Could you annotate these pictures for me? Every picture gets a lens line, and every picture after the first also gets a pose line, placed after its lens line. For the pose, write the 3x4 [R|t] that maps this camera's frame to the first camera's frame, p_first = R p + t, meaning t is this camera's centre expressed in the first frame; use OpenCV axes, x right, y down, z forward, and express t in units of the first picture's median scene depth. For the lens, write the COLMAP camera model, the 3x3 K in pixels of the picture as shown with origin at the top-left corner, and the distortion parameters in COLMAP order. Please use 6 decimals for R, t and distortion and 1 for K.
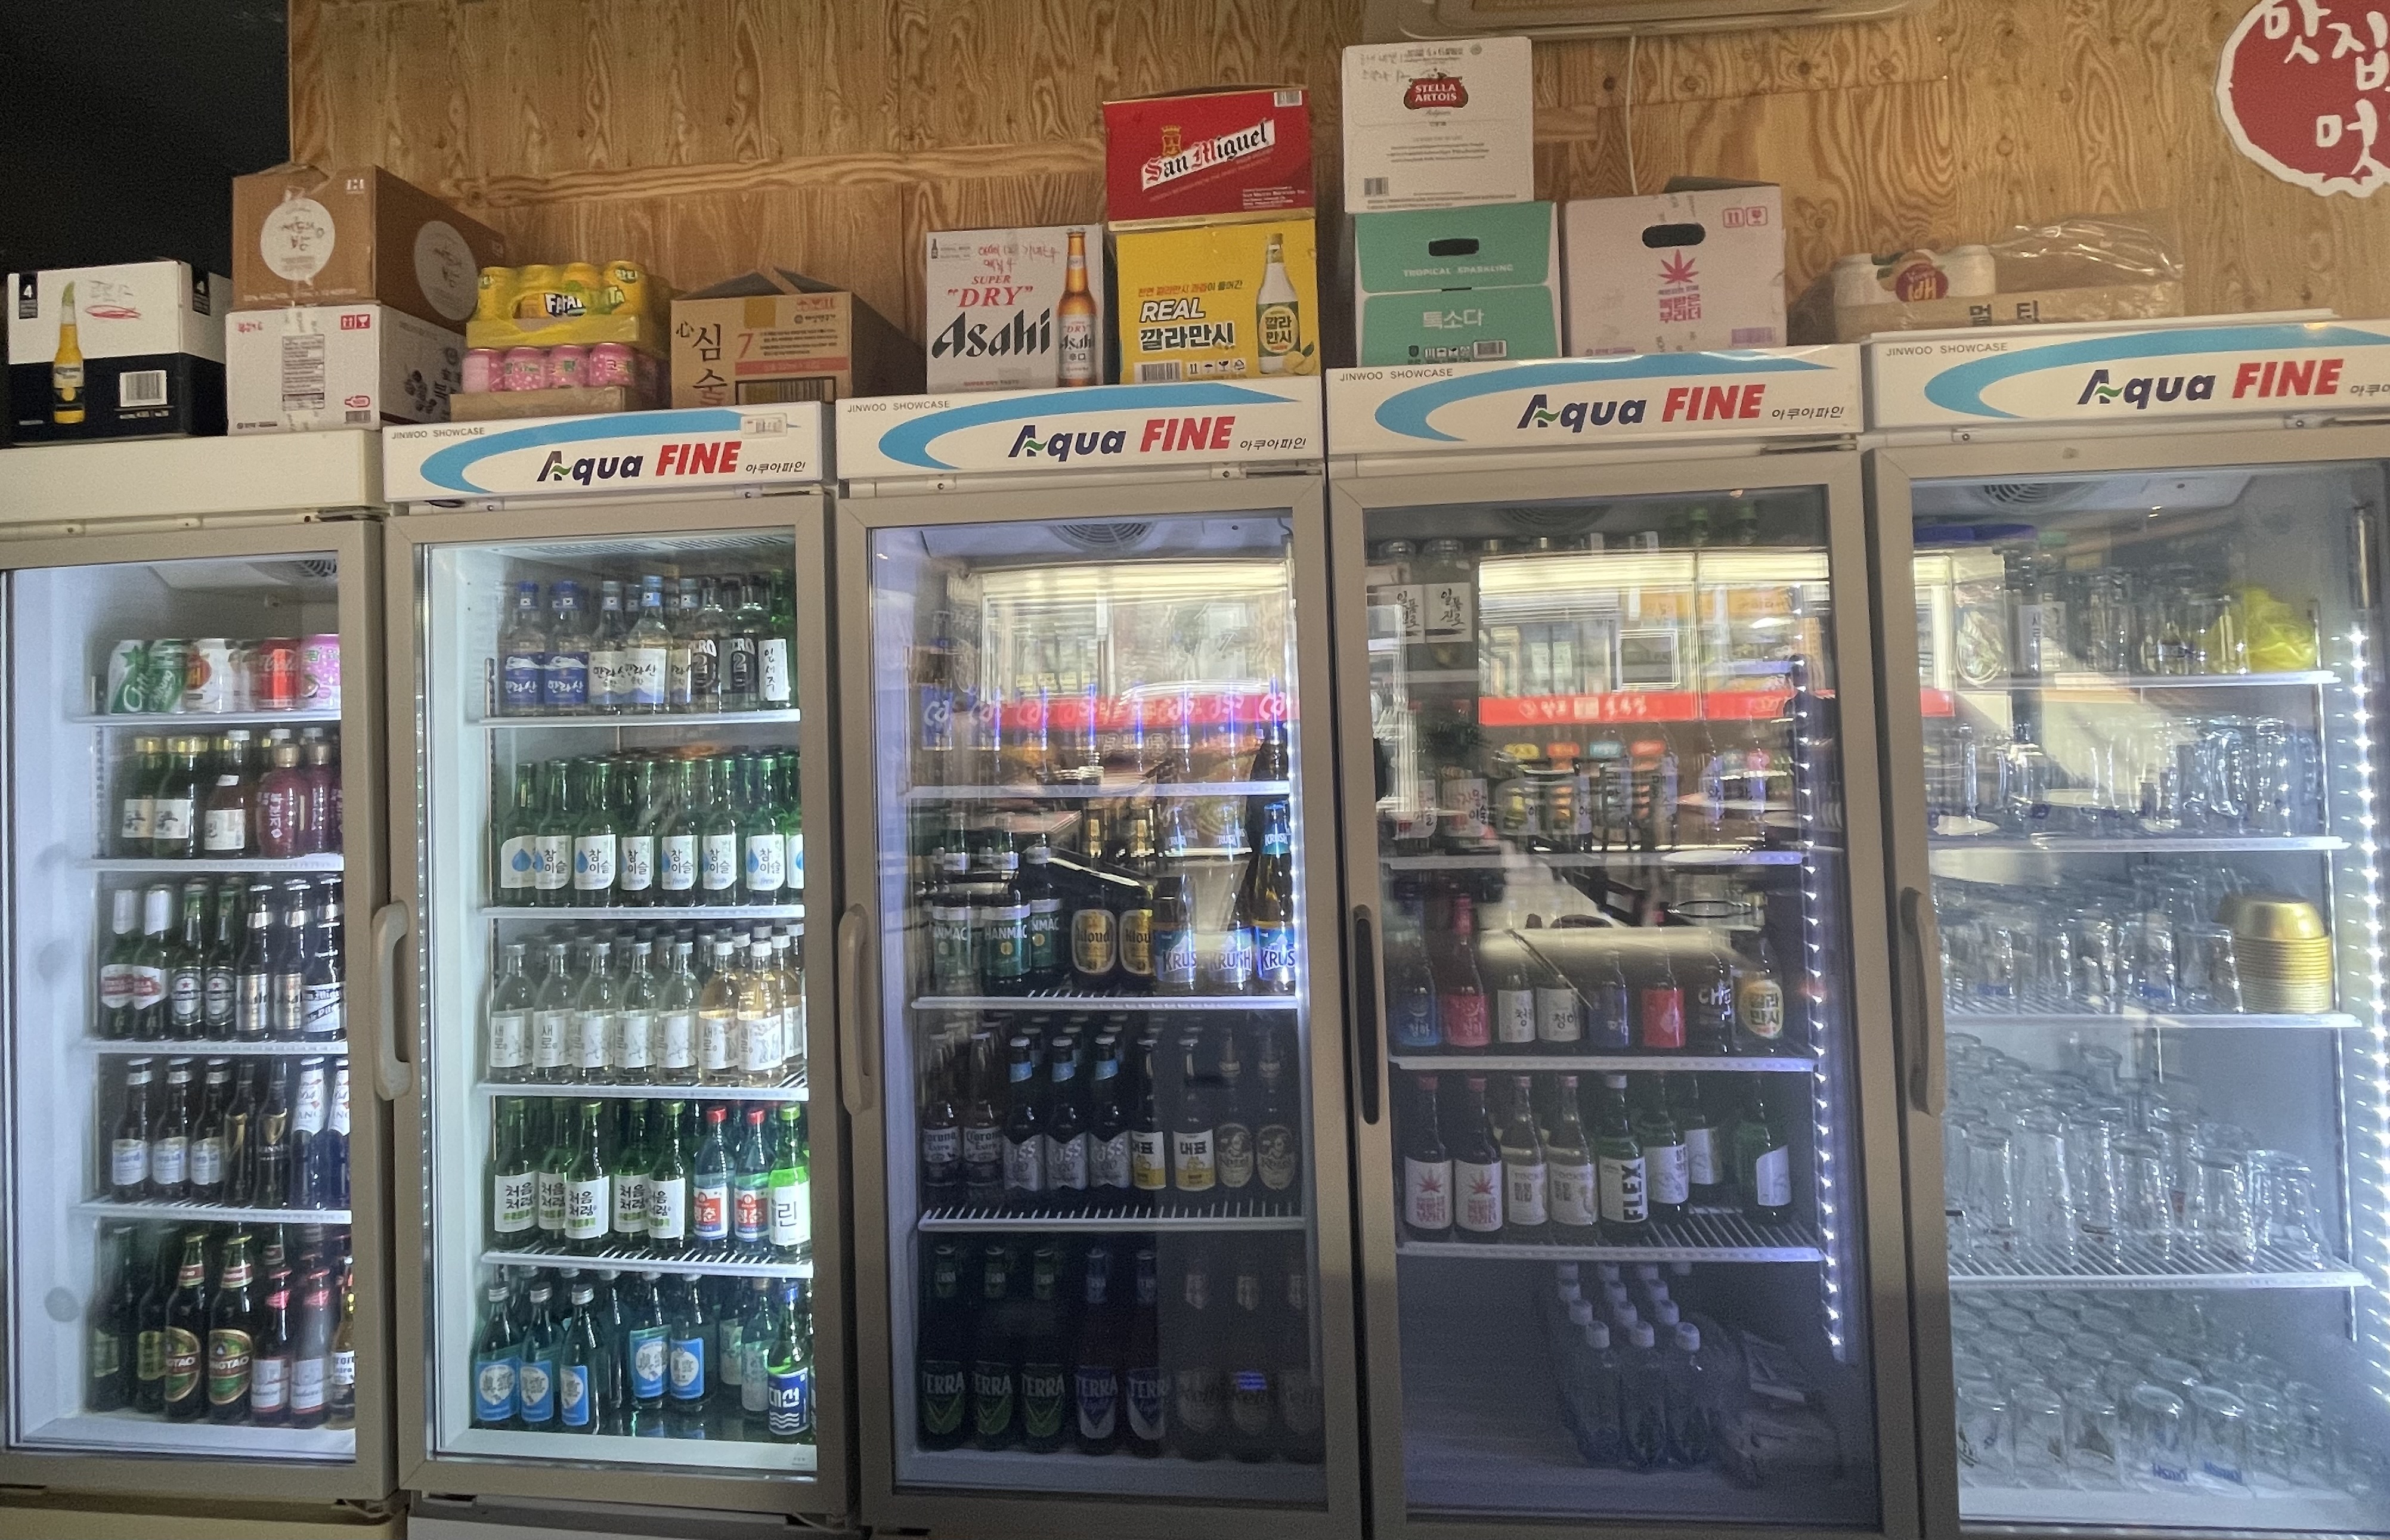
lens RADIAL K [[1203.0, 0, 1197.2], [0, 1203.0, 626.8], [0, 0, 1]] dist [-0.039537, 0.007053]
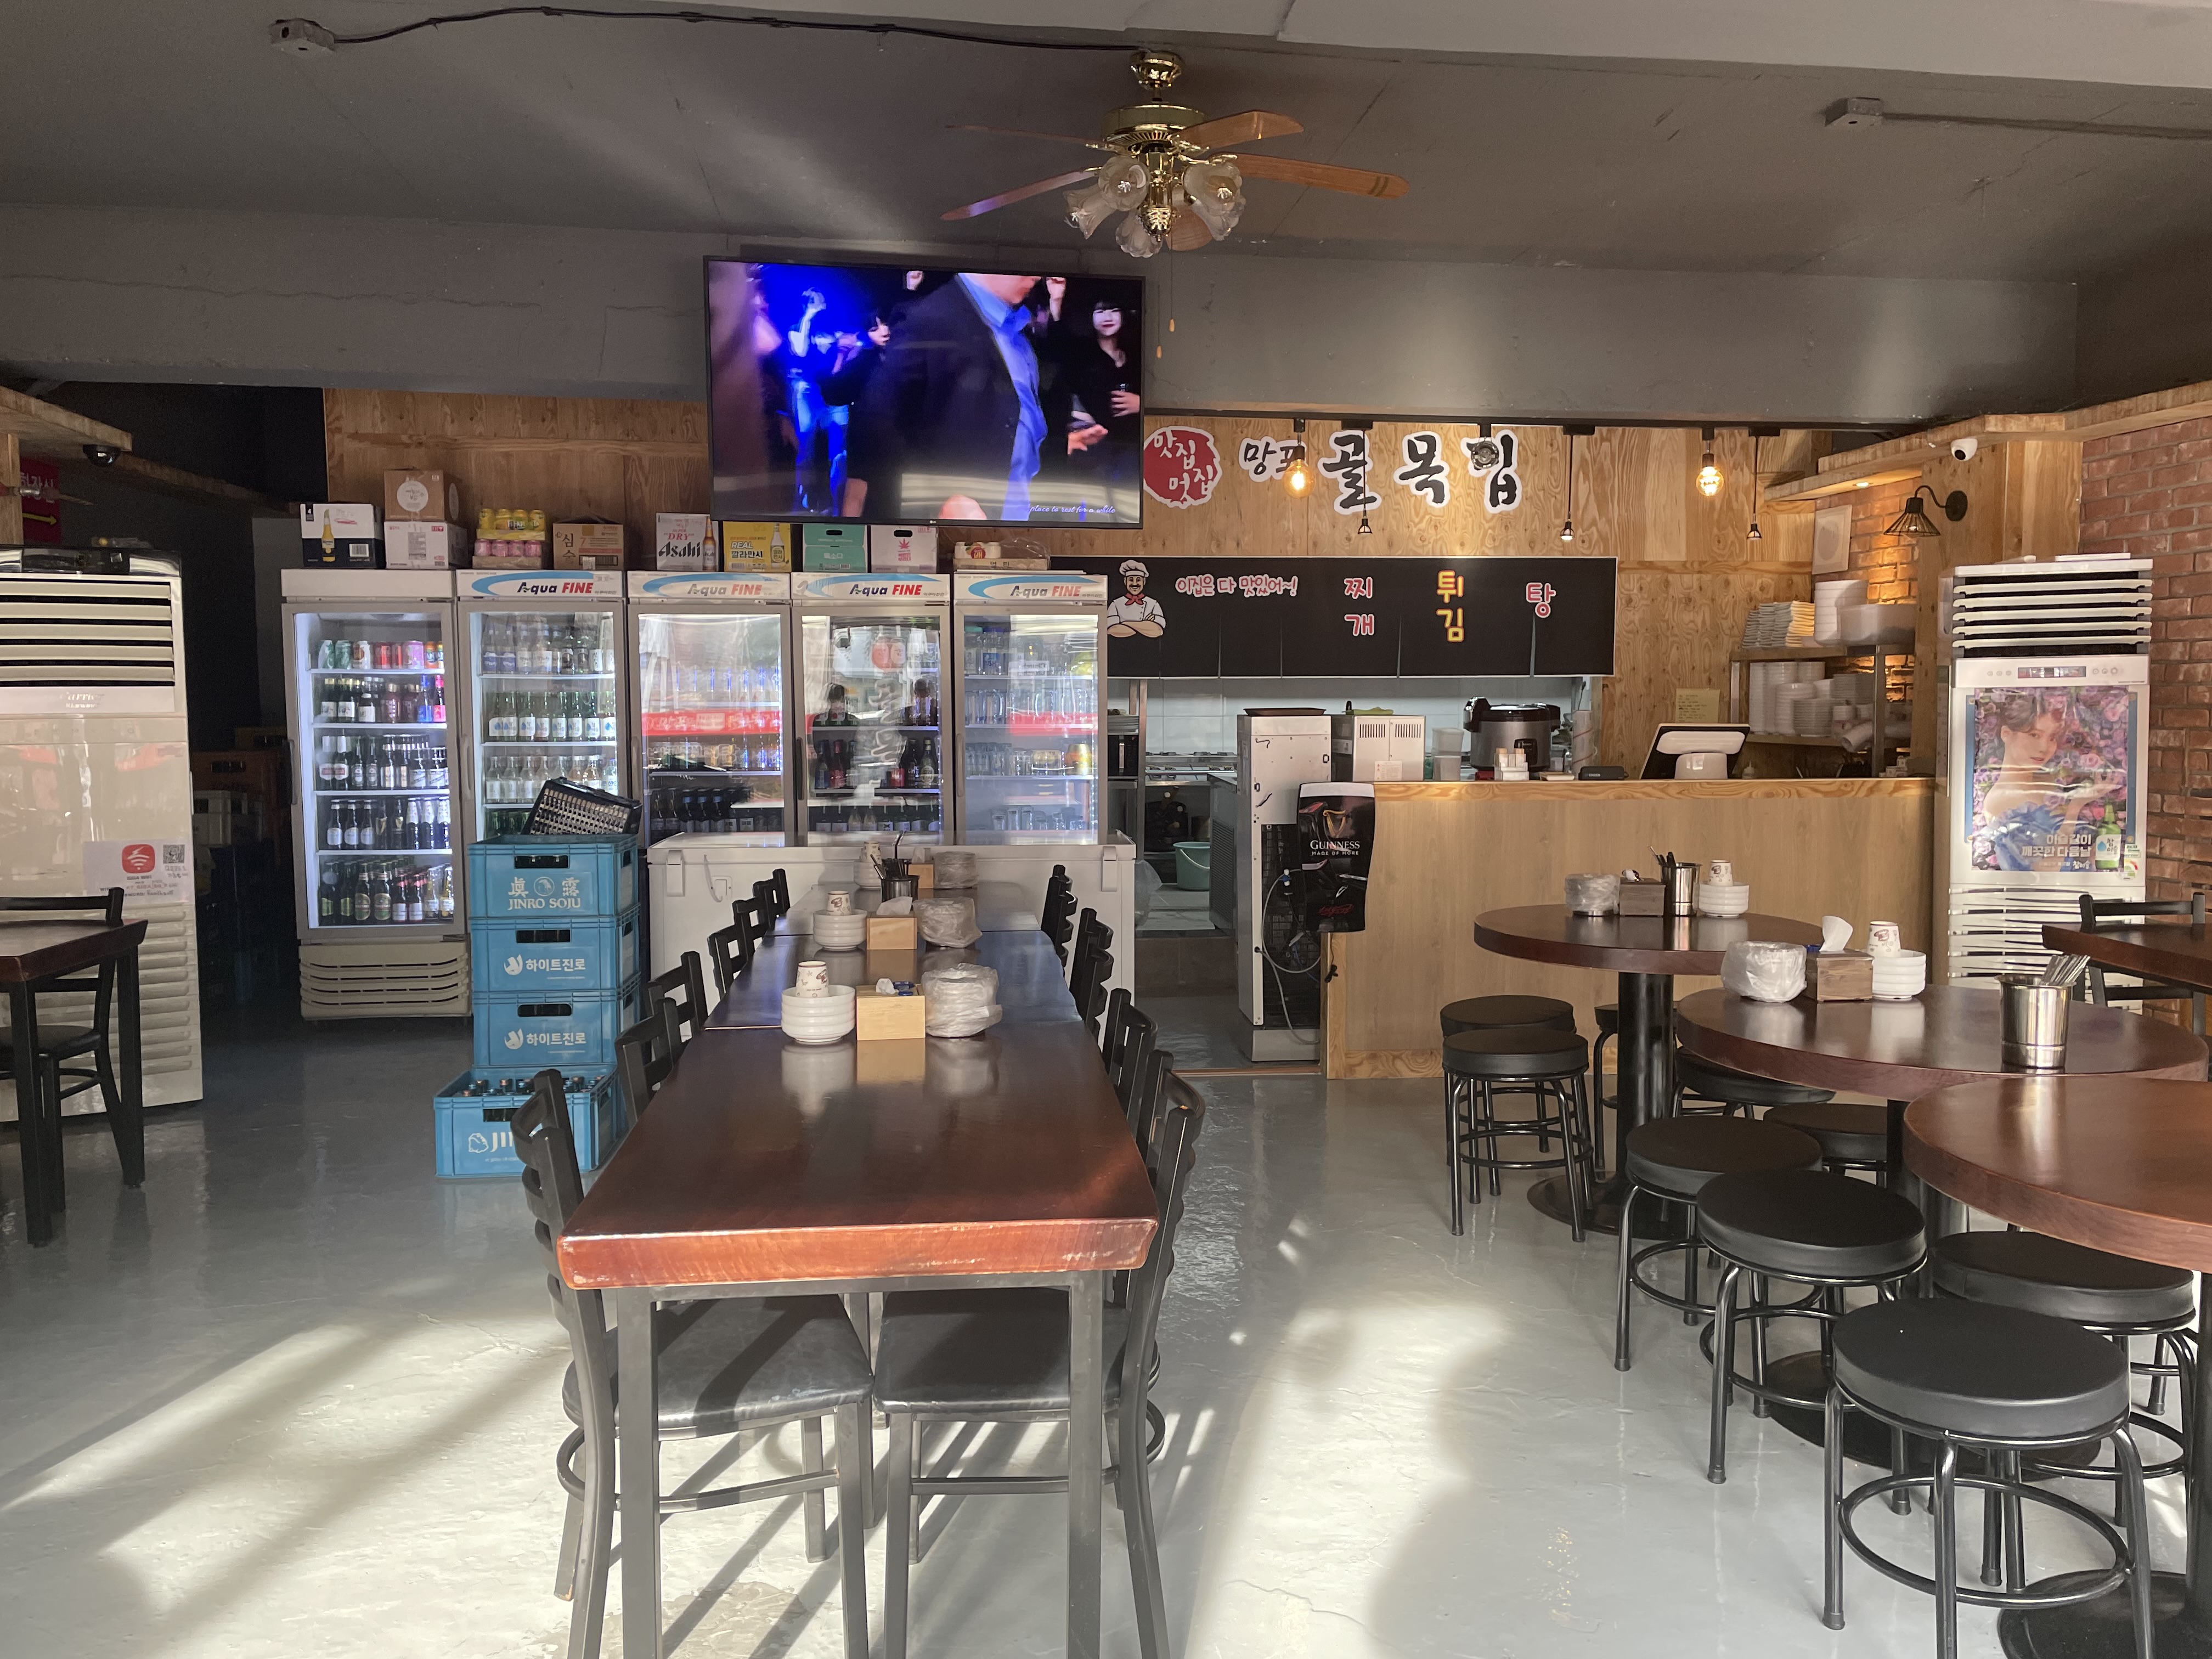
lens RADIAL K [[1651.2, 0, 1109.7], [0, 1651.2, 814.8], [0, 0, 1]] dist [0.113497, -0.147069]
pose [[0.980839, 0.013710, 0.194336, 0.076050], [-0.033630, 0.994461, 0.099580, -0.034049], [-0.191894, -0.104207, 0.975868, -3.089589]]
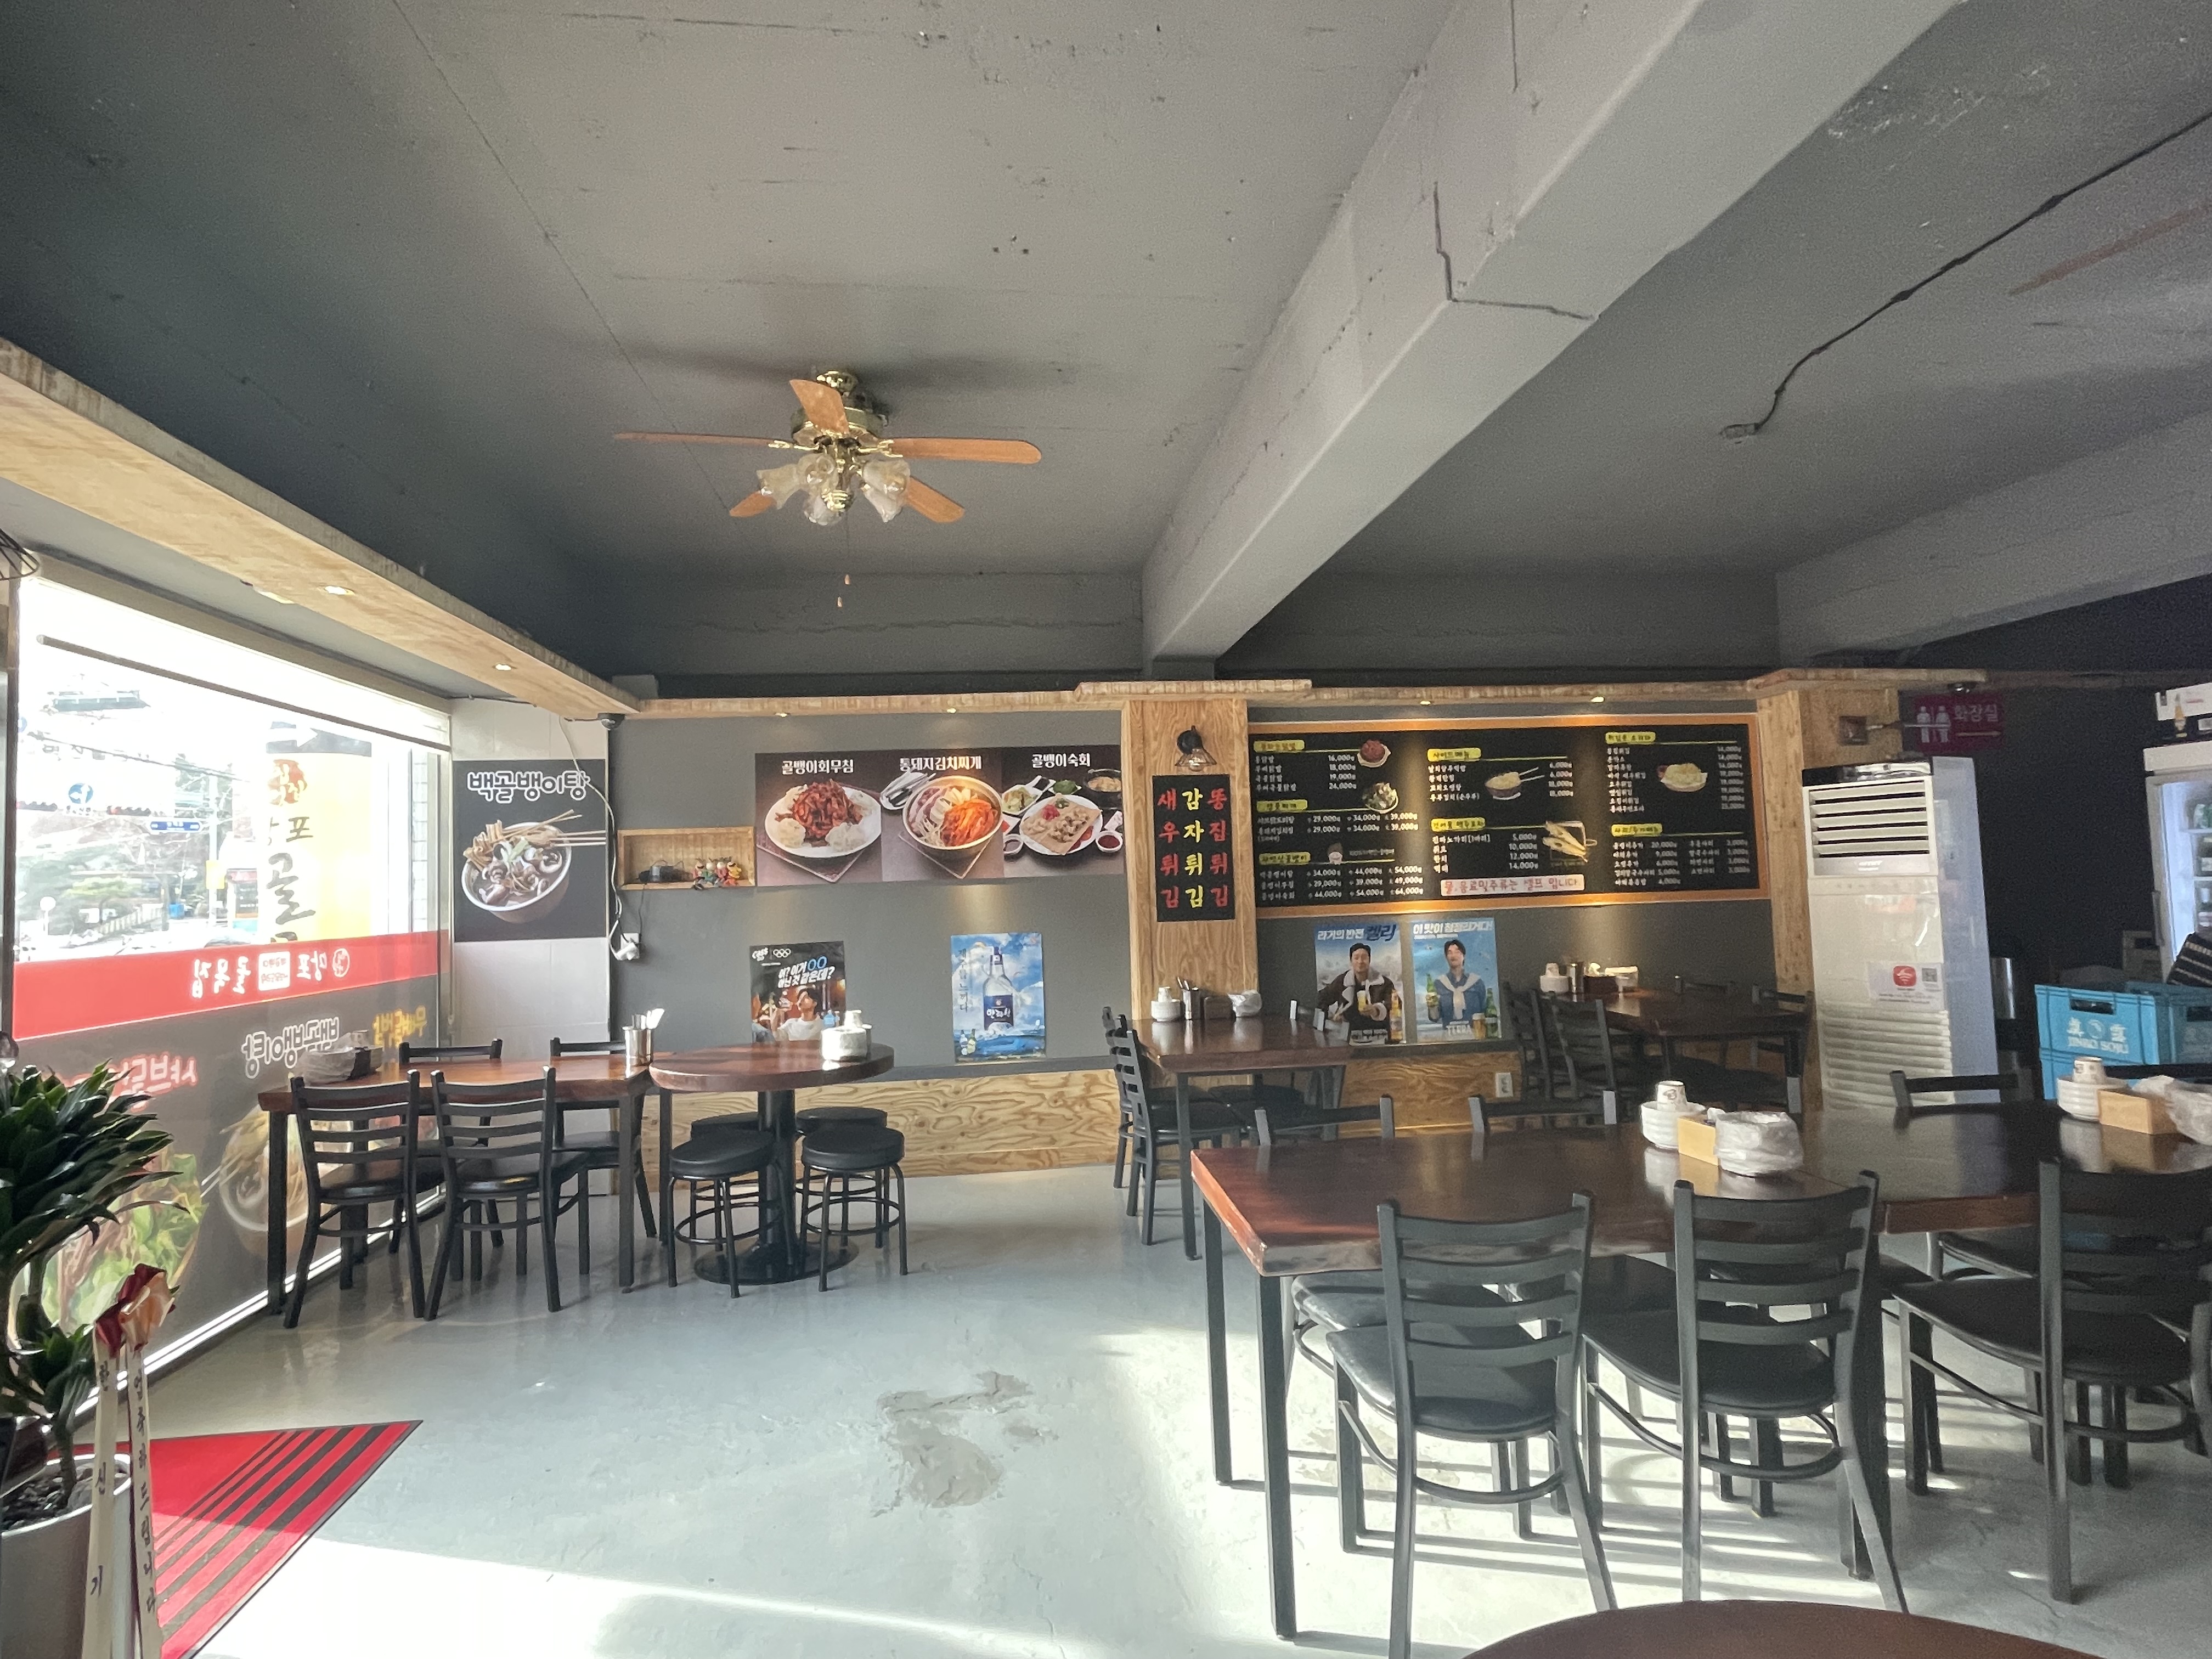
lens RADIAL K [[1162.0, 0, 1106.0], [0, 1162.0, 829.5], [0, 0, 1]] dist [0.002593, 0.000386]
pose [[0.182506, -0.021017, -0.982980, 1.520930], [0.057821, 0.998271, -0.010608, -0.055131], [0.981503, -0.054901, 0.183406, -2.329326]]
